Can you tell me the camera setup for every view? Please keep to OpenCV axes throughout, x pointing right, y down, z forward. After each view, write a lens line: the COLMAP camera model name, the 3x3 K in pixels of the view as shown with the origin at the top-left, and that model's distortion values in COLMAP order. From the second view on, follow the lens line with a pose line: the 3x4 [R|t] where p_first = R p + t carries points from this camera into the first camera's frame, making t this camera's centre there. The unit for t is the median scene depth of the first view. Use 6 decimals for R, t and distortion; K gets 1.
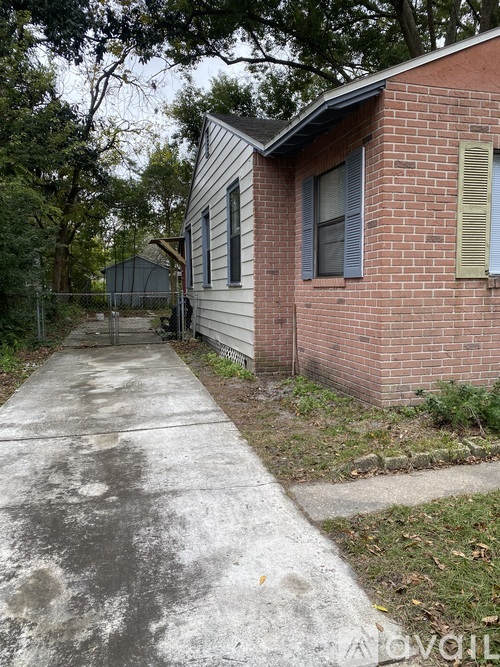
lens RADIAL K [[507.6, 0, 250.4], [0, 507.6, 334.7], [0, 0, 1]] dist [0.003429, 0.000386]
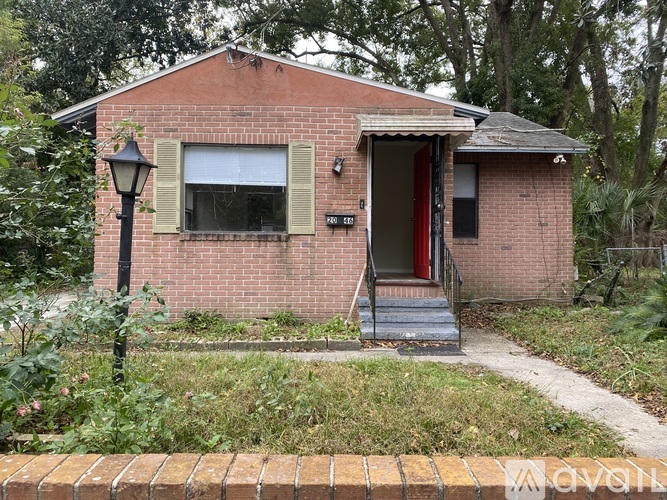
lens RADIAL K [[507.6, 0, 333.0], [0, 507.6, 249.1], [0, 0, 1]] dist [0.003429, 0.000386]
pose [[0.971012, 0.009363, -0.238849, 1.239922], [-0.033036, 0.994900, -0.095306, 0.052100], [0.236739, 0.100434, 0.966368, -0.244739]]
